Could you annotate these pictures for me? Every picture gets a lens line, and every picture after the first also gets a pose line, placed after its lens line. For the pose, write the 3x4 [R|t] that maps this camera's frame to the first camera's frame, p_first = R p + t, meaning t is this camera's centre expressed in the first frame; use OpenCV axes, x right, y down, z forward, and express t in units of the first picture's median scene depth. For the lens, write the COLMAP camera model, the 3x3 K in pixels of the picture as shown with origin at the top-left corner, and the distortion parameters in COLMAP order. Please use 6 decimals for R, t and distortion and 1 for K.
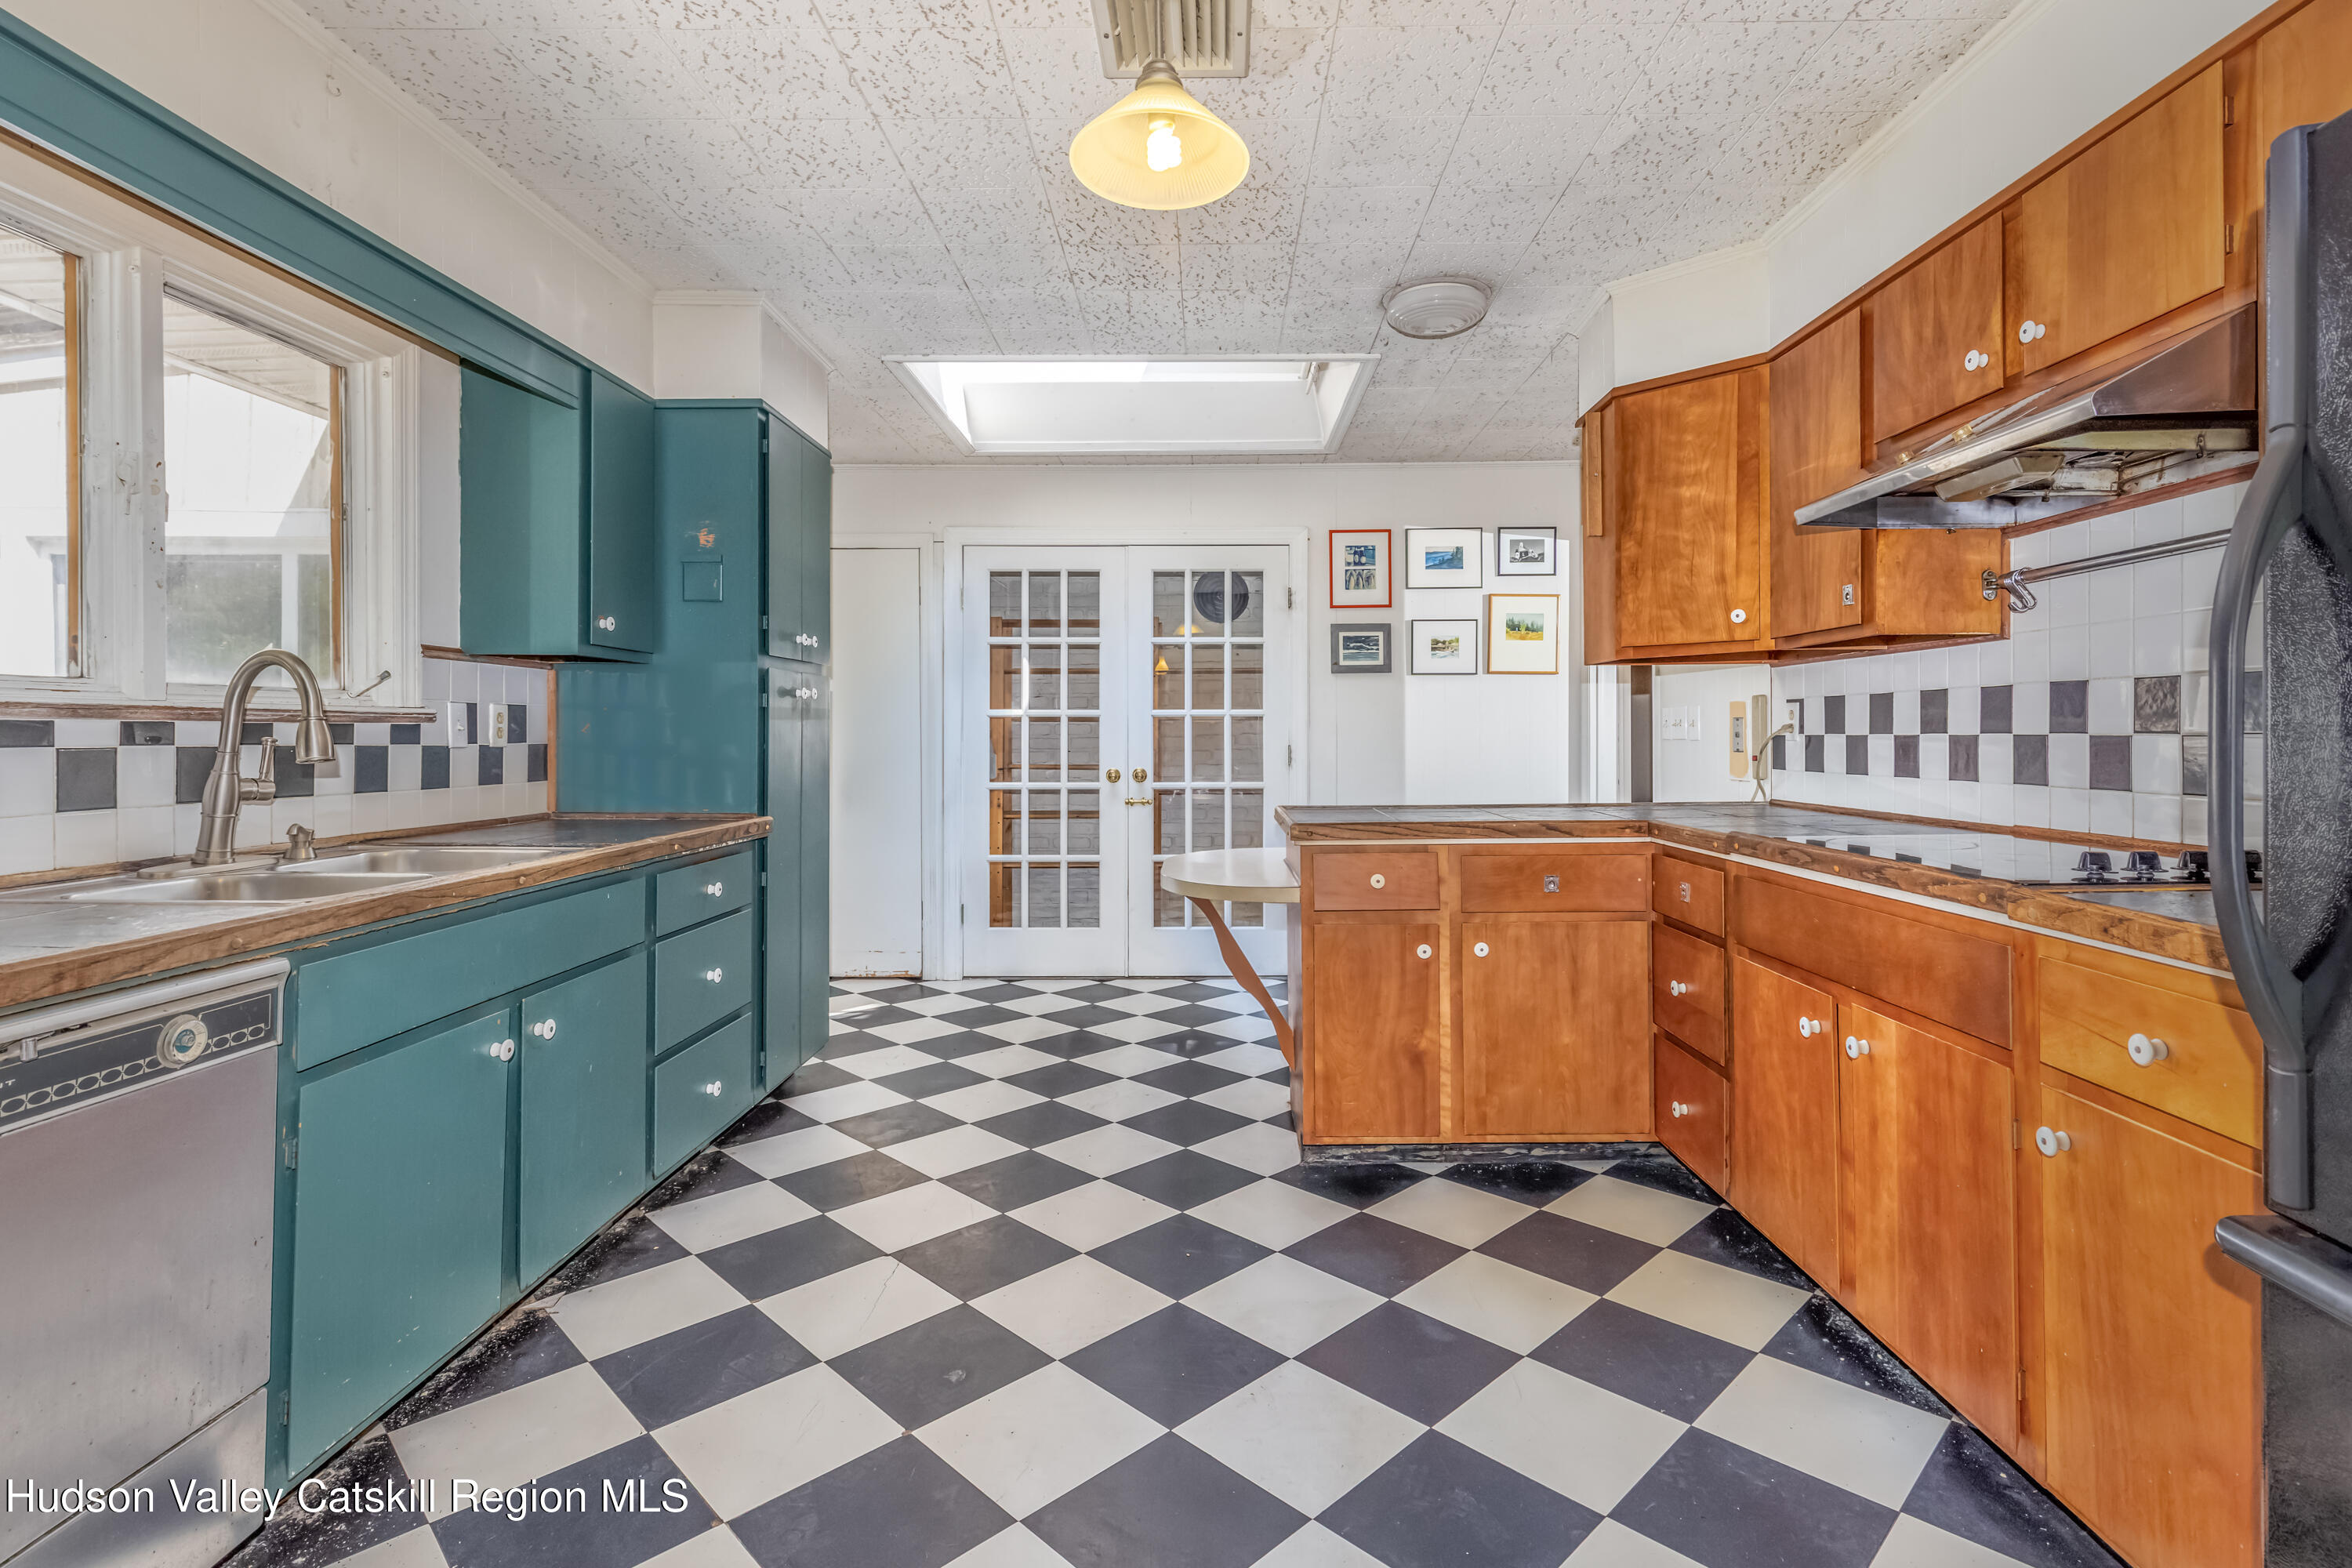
lens RADIAL K [[1141.4, 0, 1183.5], [0, 1141.4, 730.4], [0, 0, 1]] dist [0.010387, -0.003117]
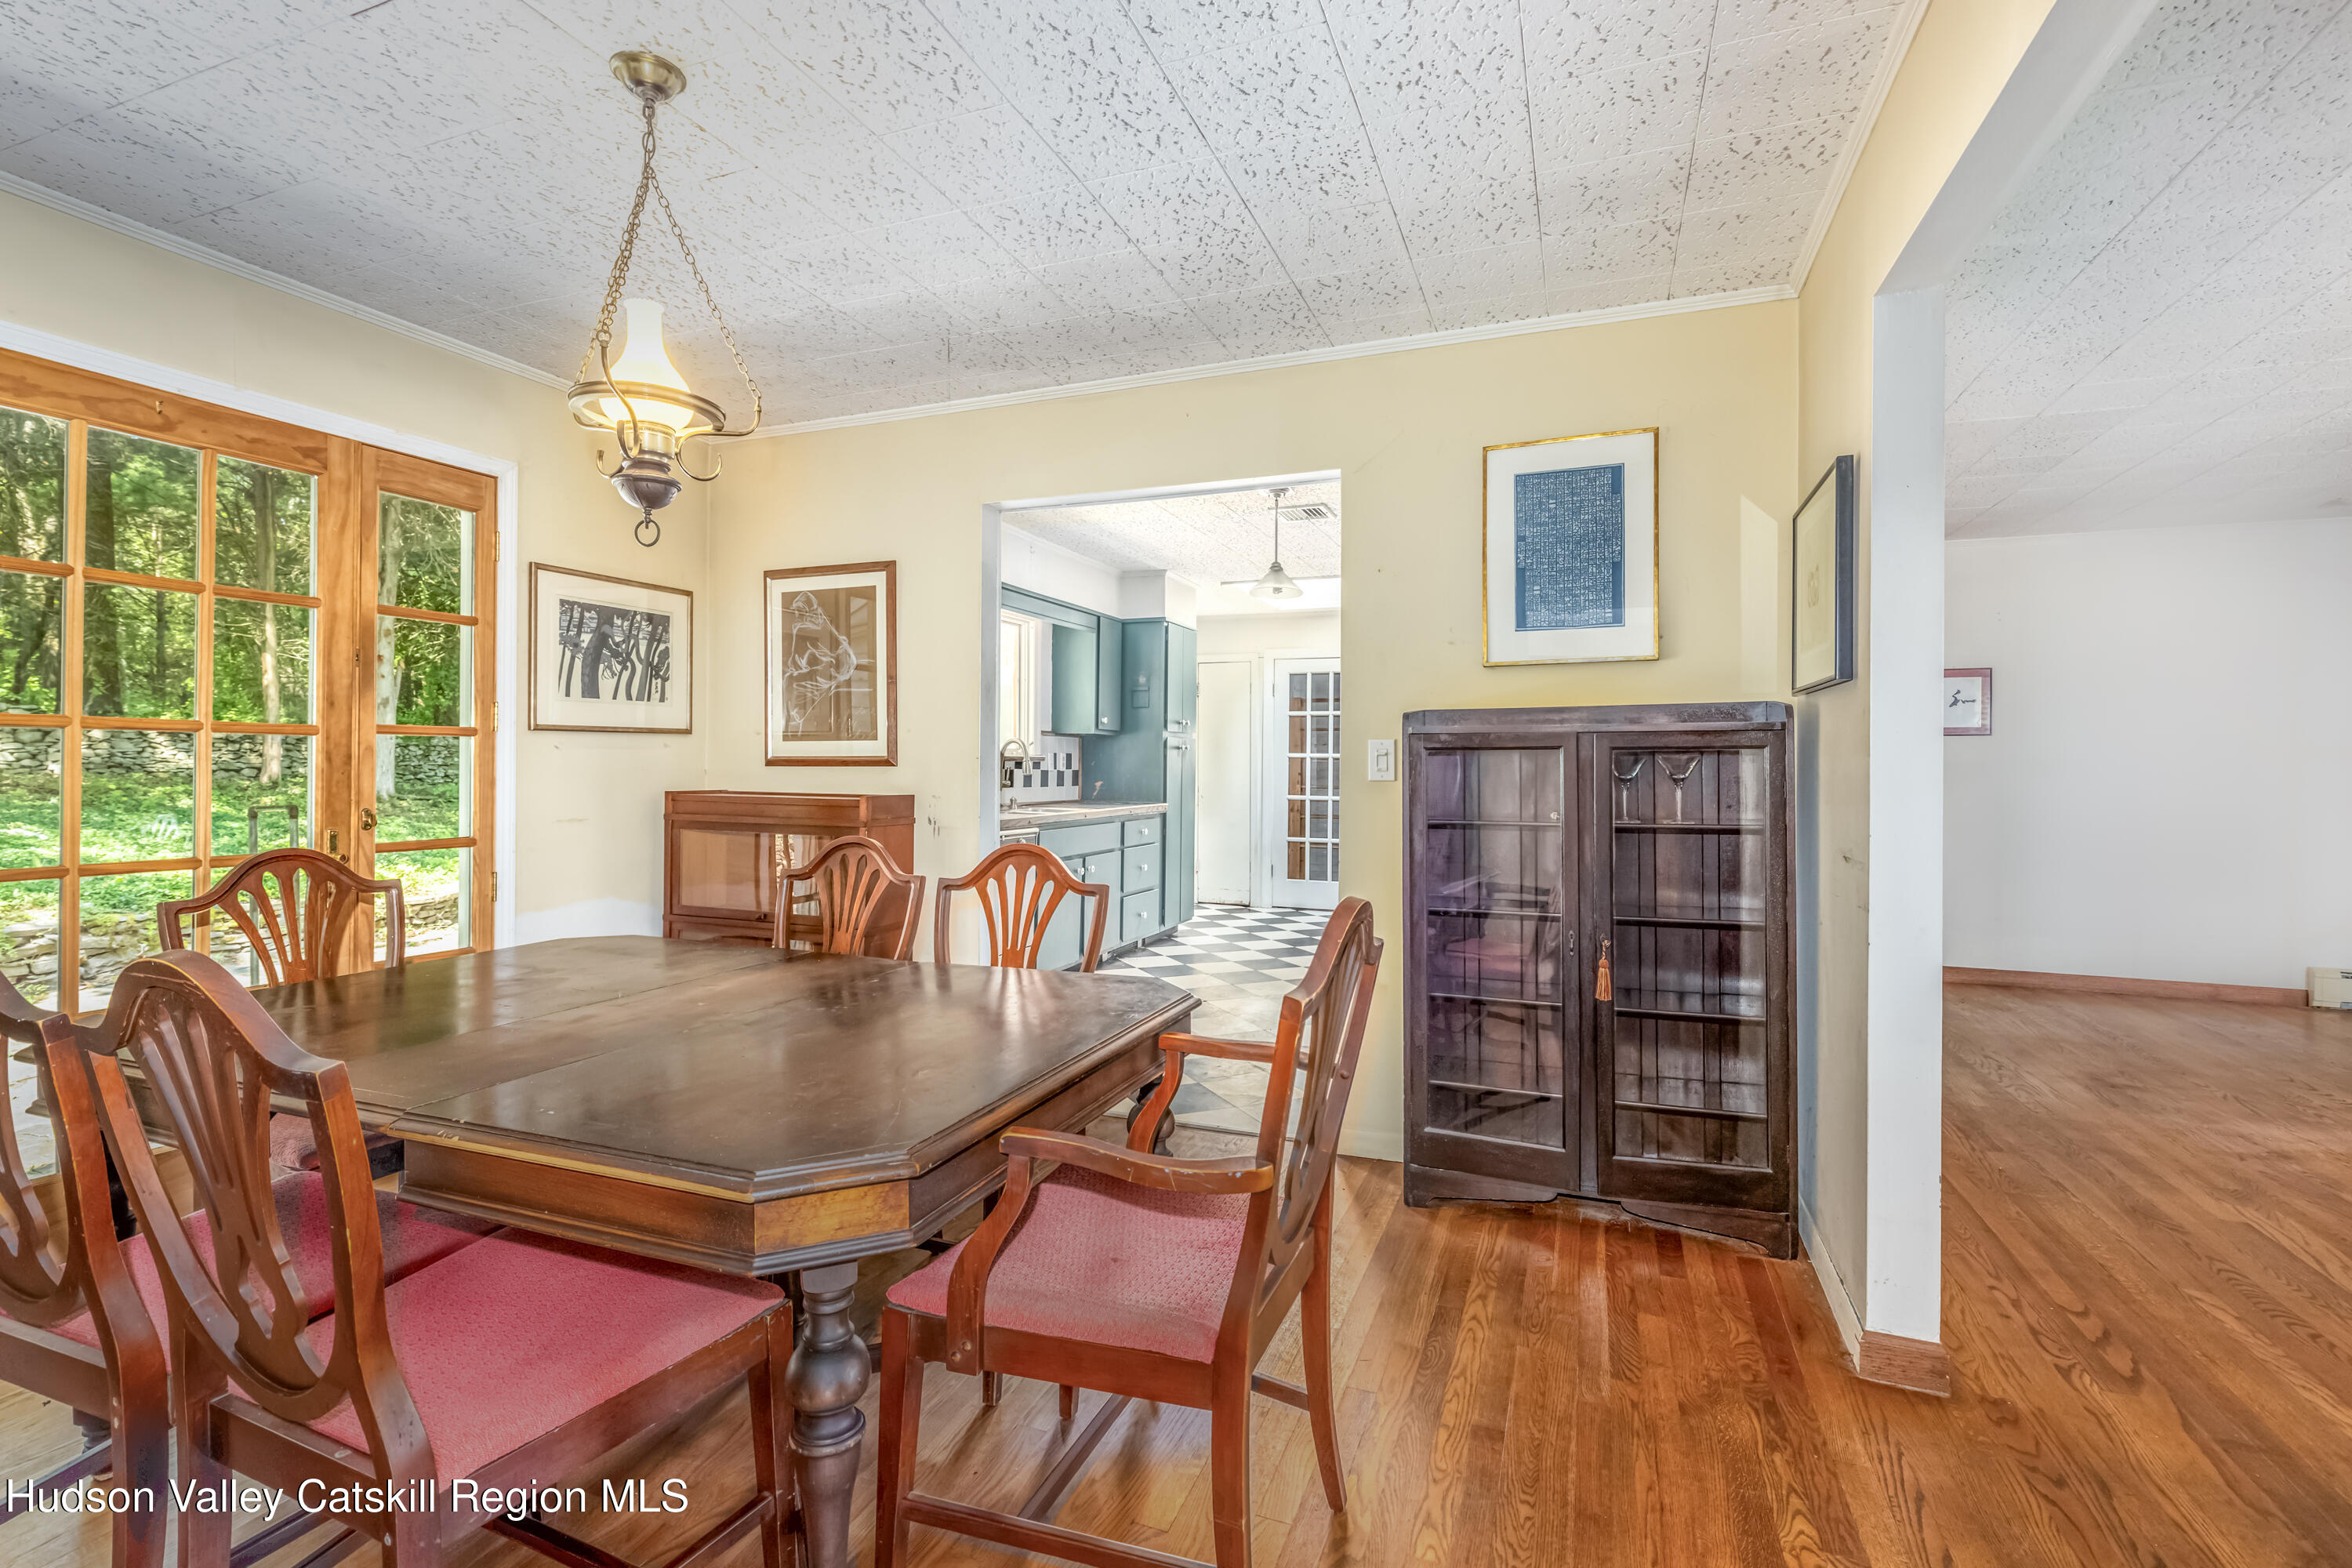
lens RADIAL K [[1076.4, 0, 1171.4], [0, 1076.4, 770.5], [0, 0, 1]] dist [0.003950, -0.001160]
pose [[0.938373, 0.009834, -0.345485, 0.414594], [-0.007974, 0.999945, 0.006807, -0.003722], [0.345533, -0.003633, 0.938399, -1.083764]]
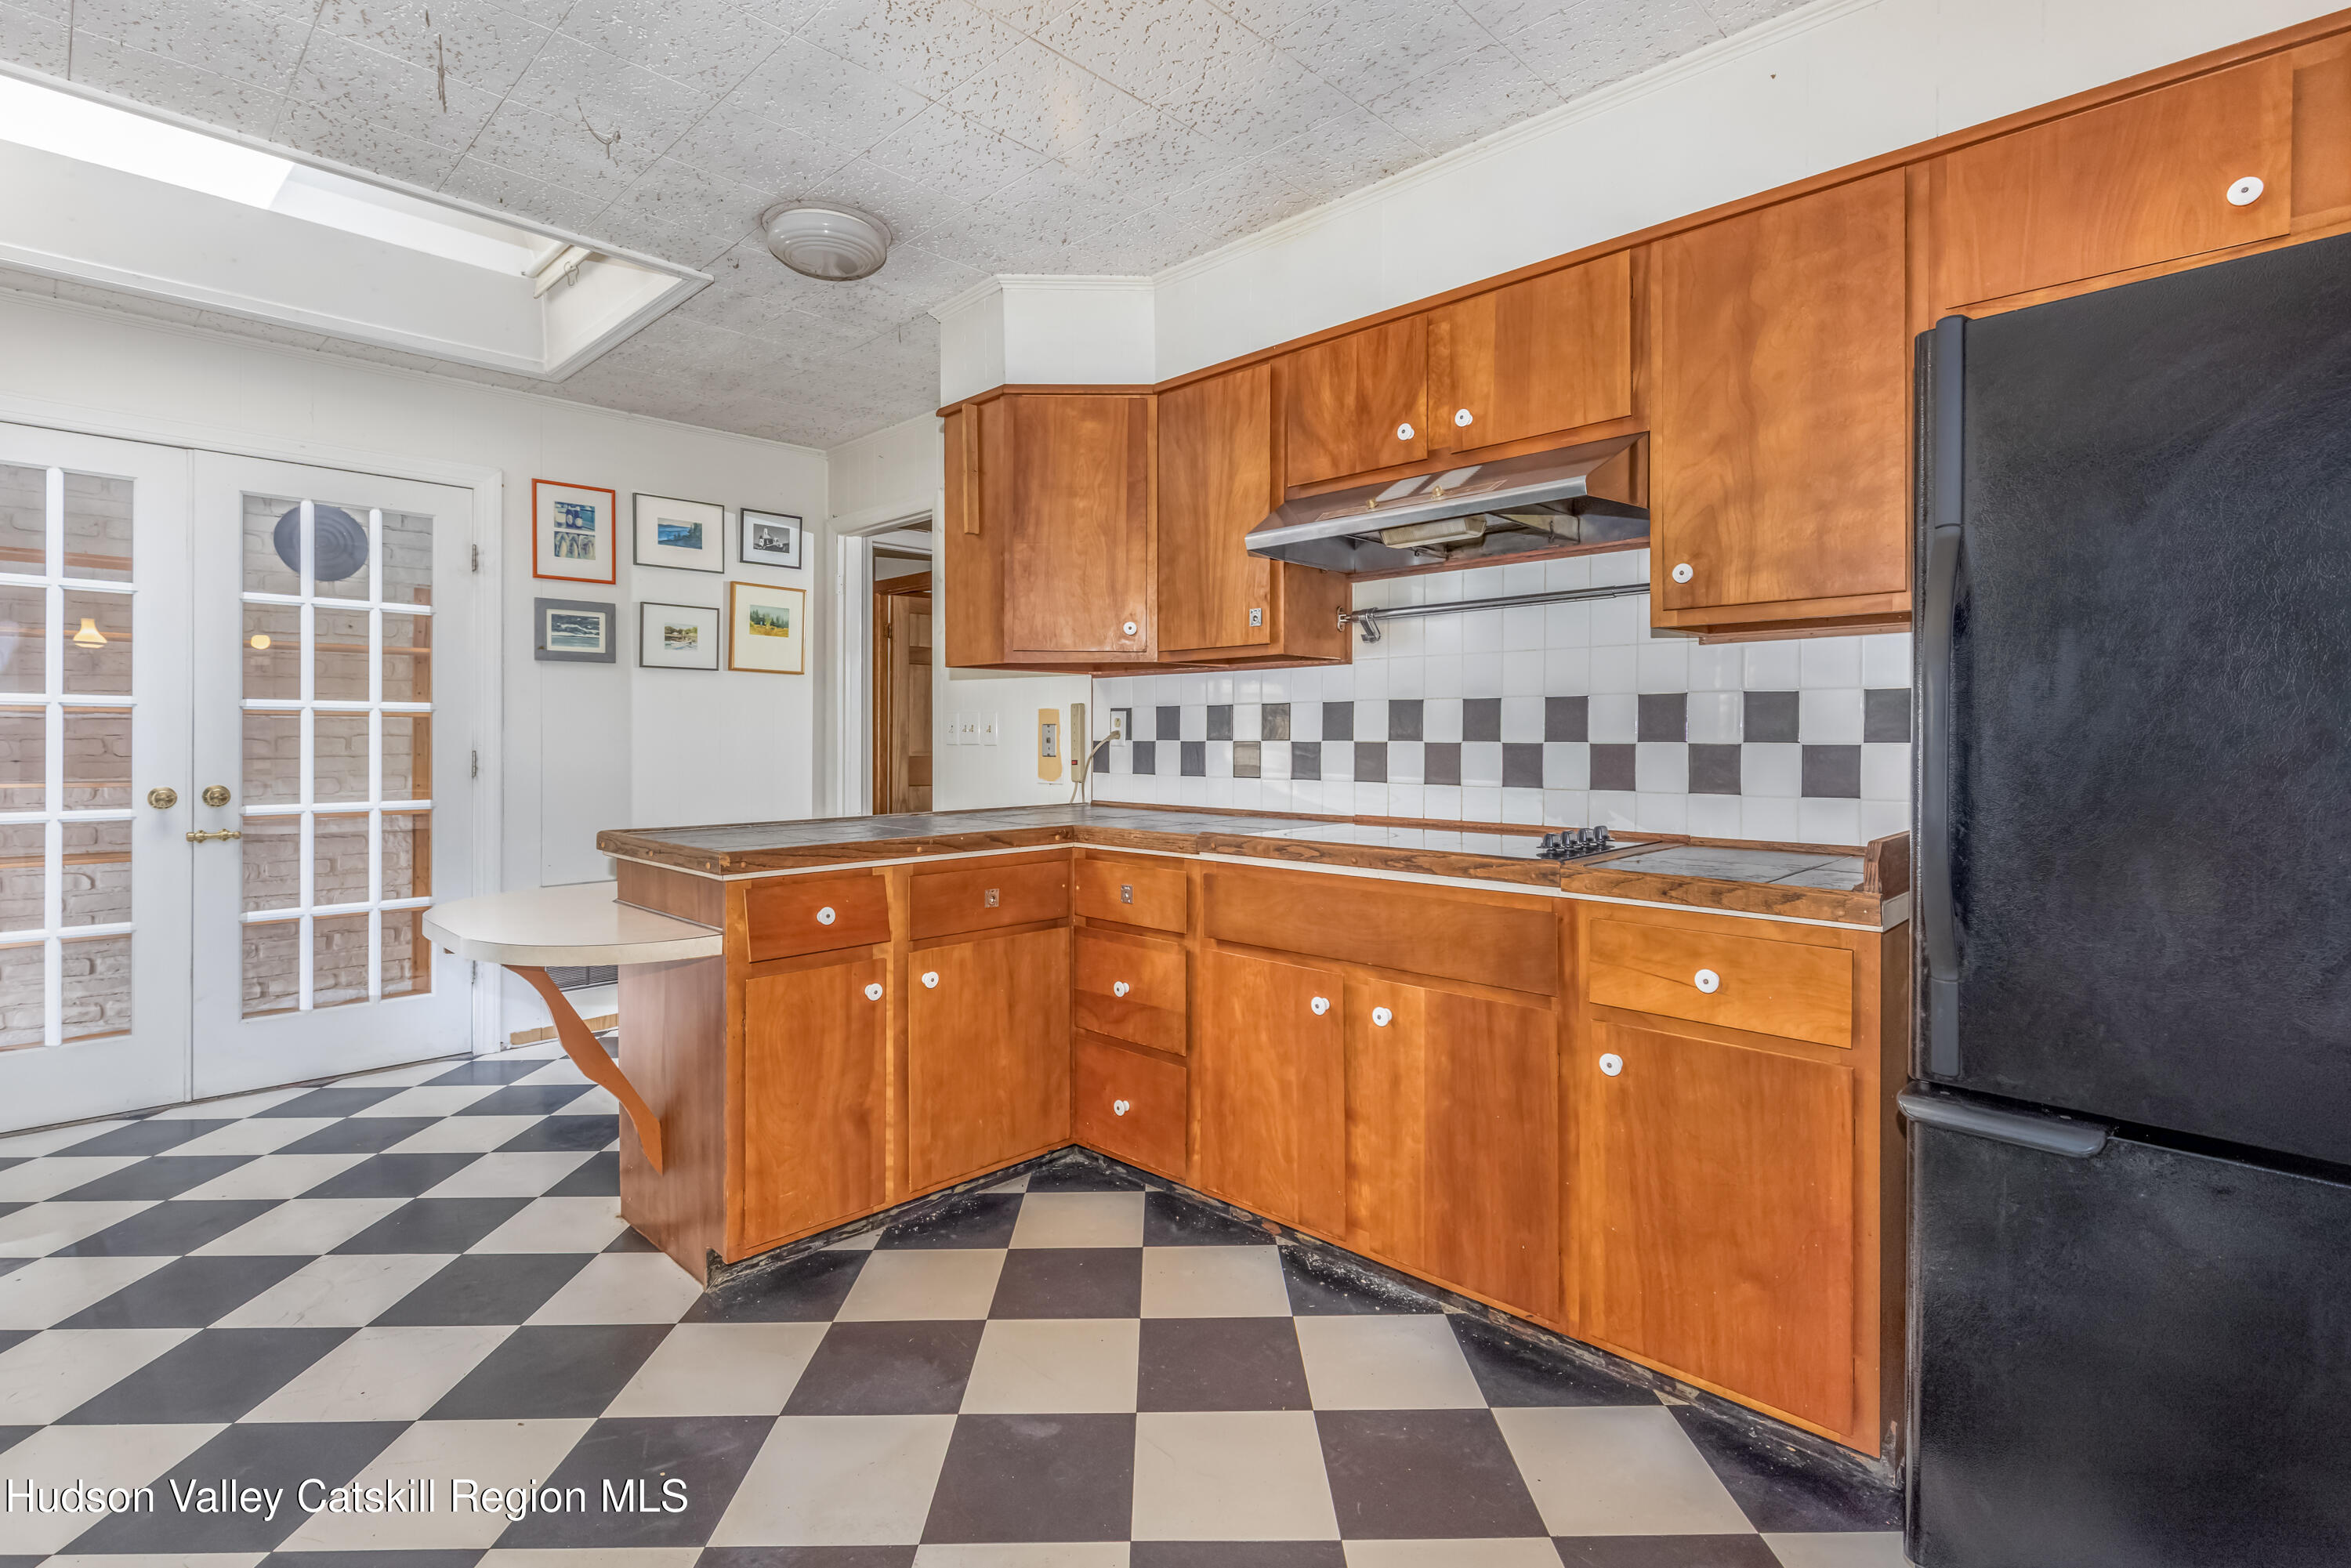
lens RADIAL K [[1140.9, 0, 1173.6], [0, 1140.9, 744.2], [0, 0, 1]] dist [0.010387, -0.003117]
pose [[0.693905, 0.001905, 0.720064, -0.247138], [-0.007855, 0.999957, 0.004924, 0.001472], [-0.720024, -0.009073, 0.693890, 0.241882]]
